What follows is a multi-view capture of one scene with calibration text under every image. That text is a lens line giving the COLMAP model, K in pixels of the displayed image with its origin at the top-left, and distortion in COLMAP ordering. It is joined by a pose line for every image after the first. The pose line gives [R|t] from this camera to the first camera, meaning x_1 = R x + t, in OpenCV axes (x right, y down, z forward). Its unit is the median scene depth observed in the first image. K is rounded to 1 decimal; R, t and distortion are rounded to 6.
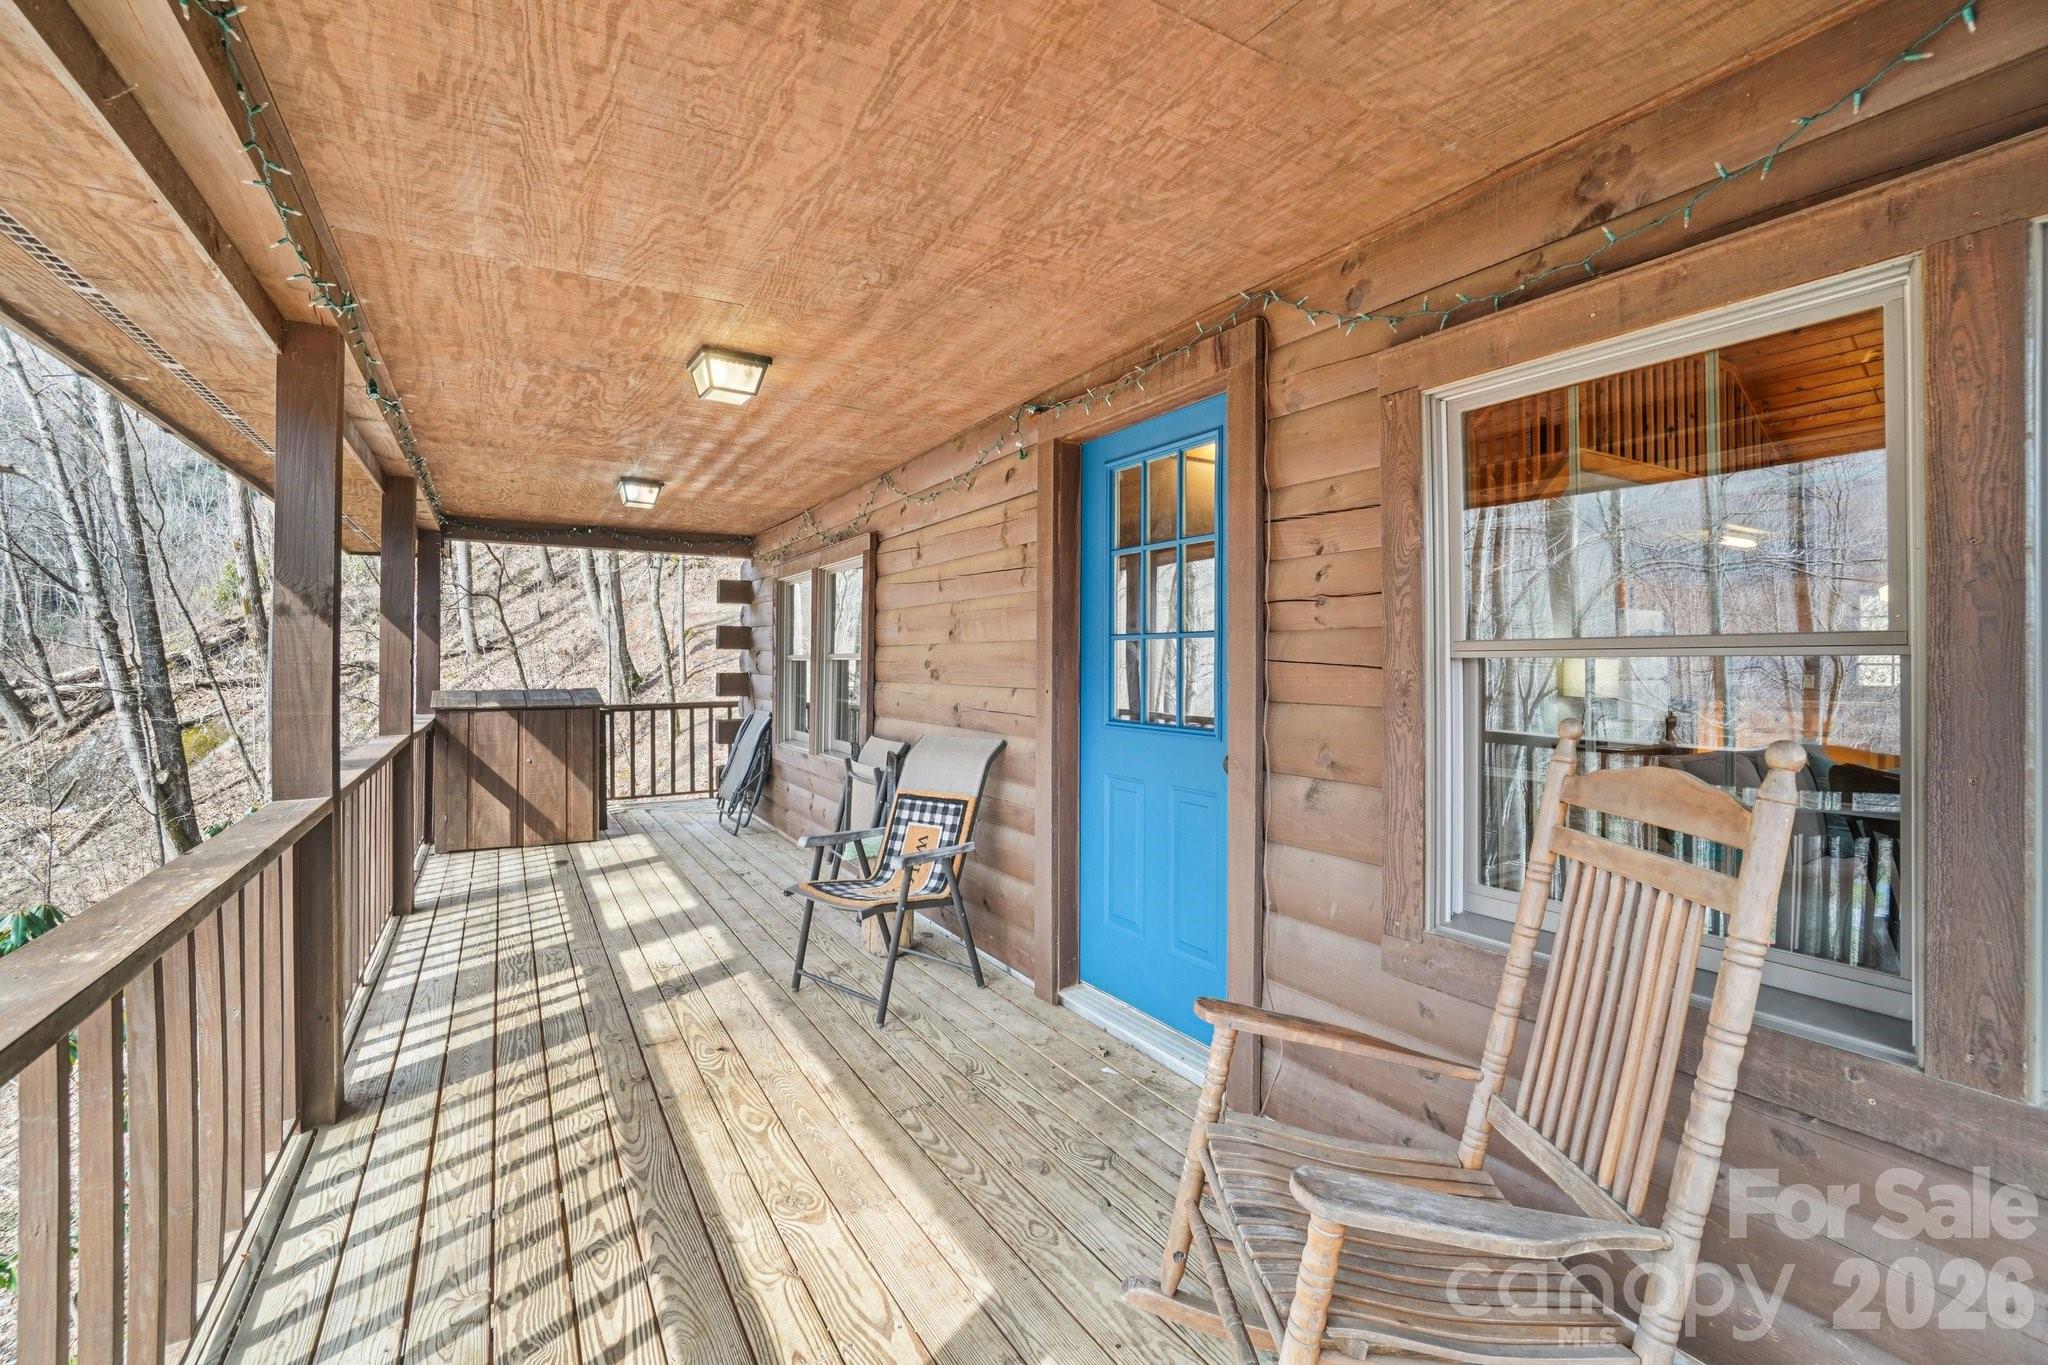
lens RADIAL K [[906.4, 0, 1023.2], [0, 906.4, 653.8], [0, 0, 1]] dist [-0.066694, 0.024308]
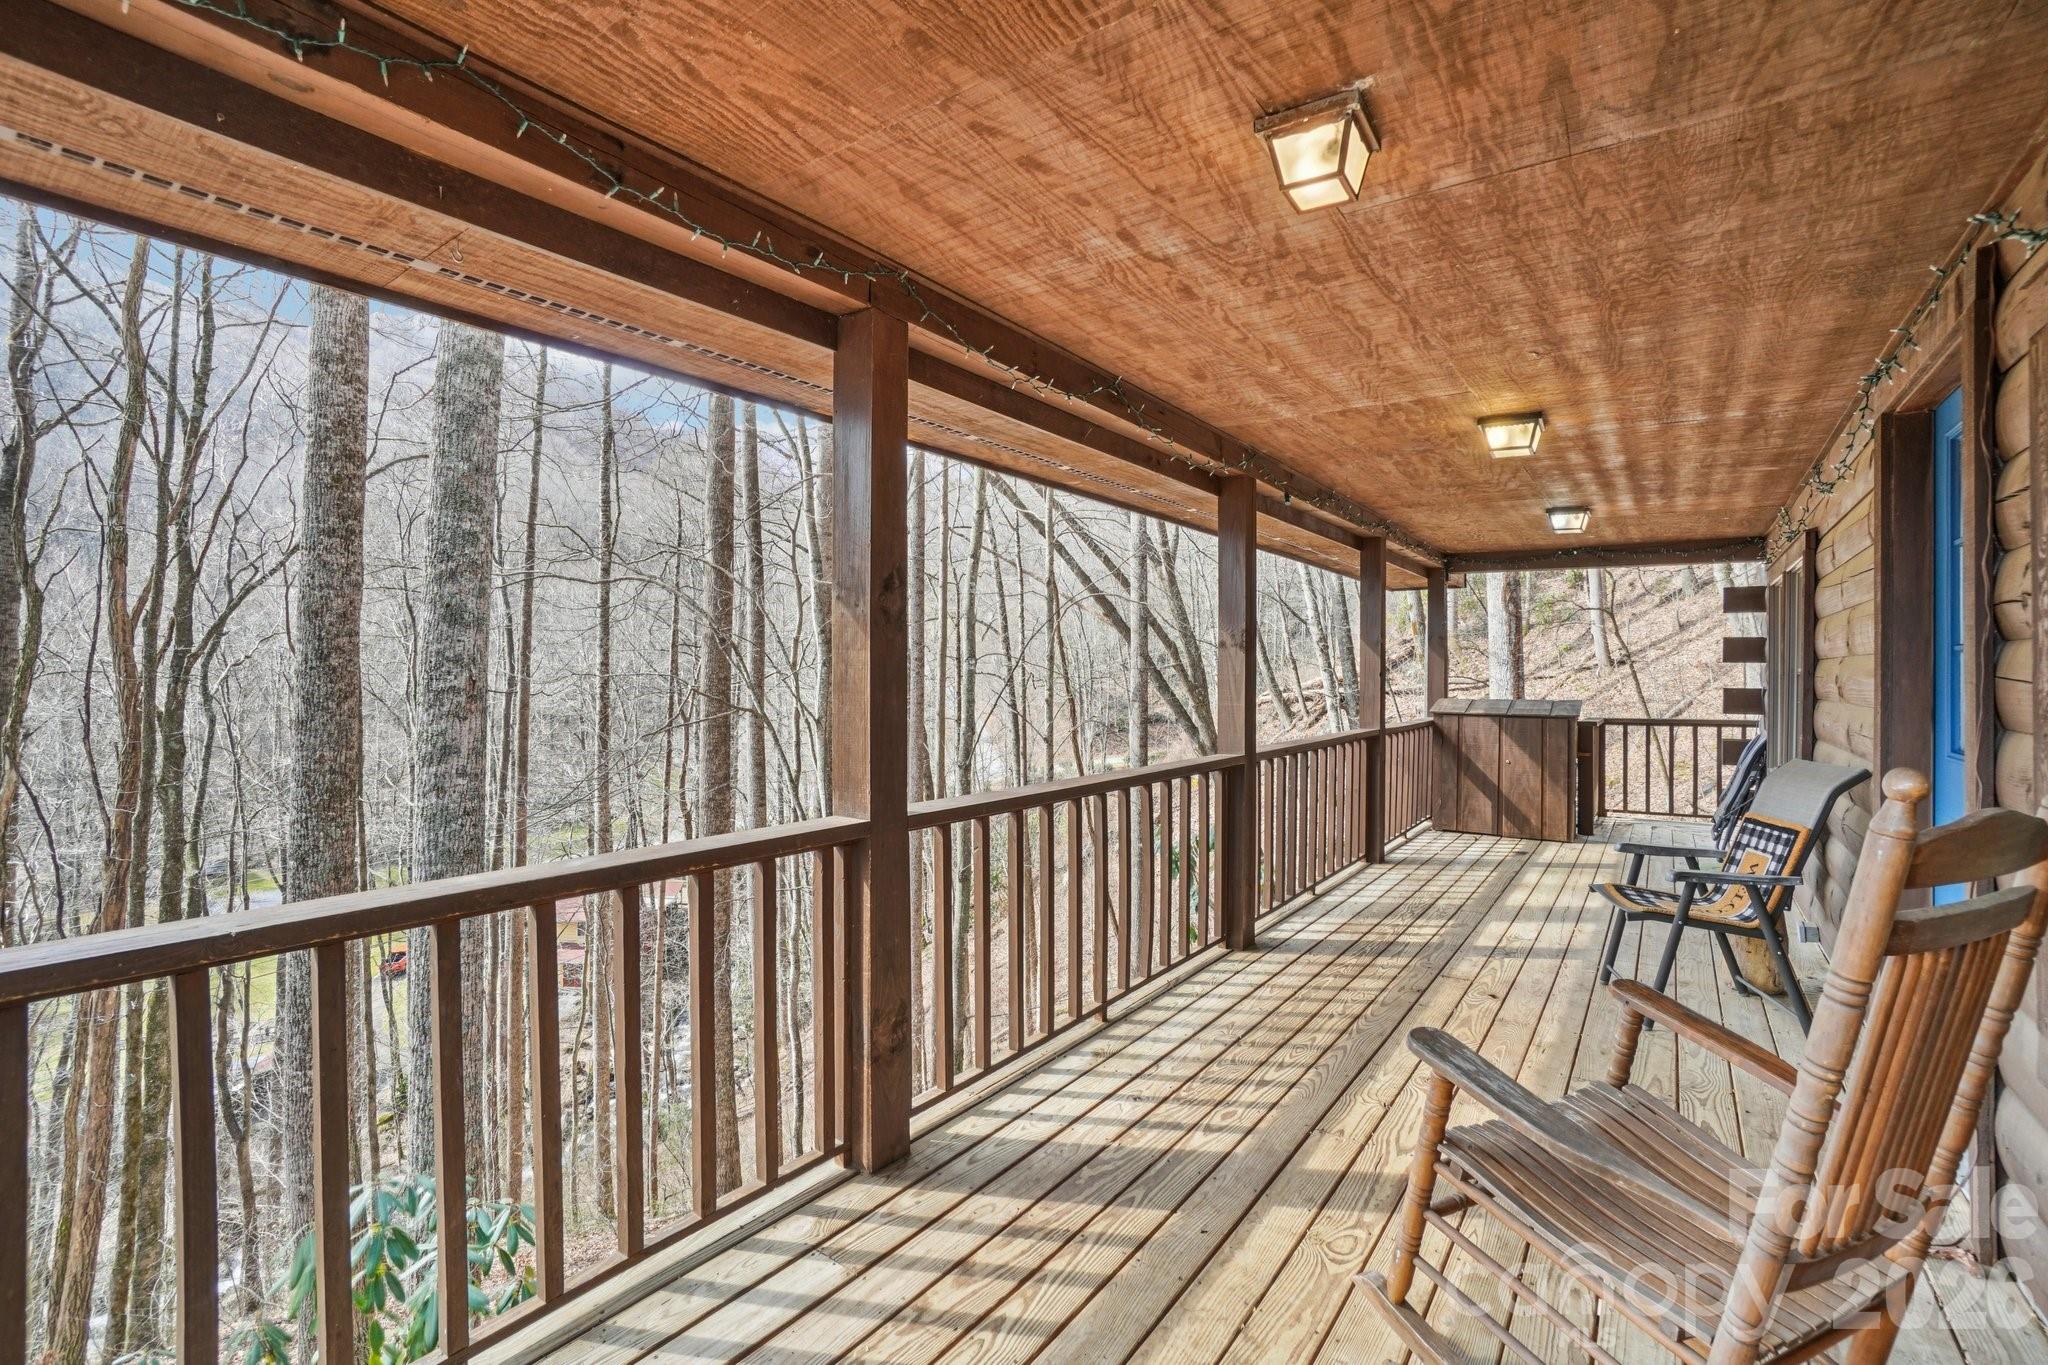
lens RADIAL K [[906.4, 0, 1023.2], [0, 906.4, 653.8], [0, 0, 1]] dist [-0.066694, 0.024308]
pose [[0.408513, -0.014792, -0.912633, 0.238701], [0.000863, 0.999874, -0.015820, -0.000922], [0.912752, 0.005675, 0.408475, -0.035751]]
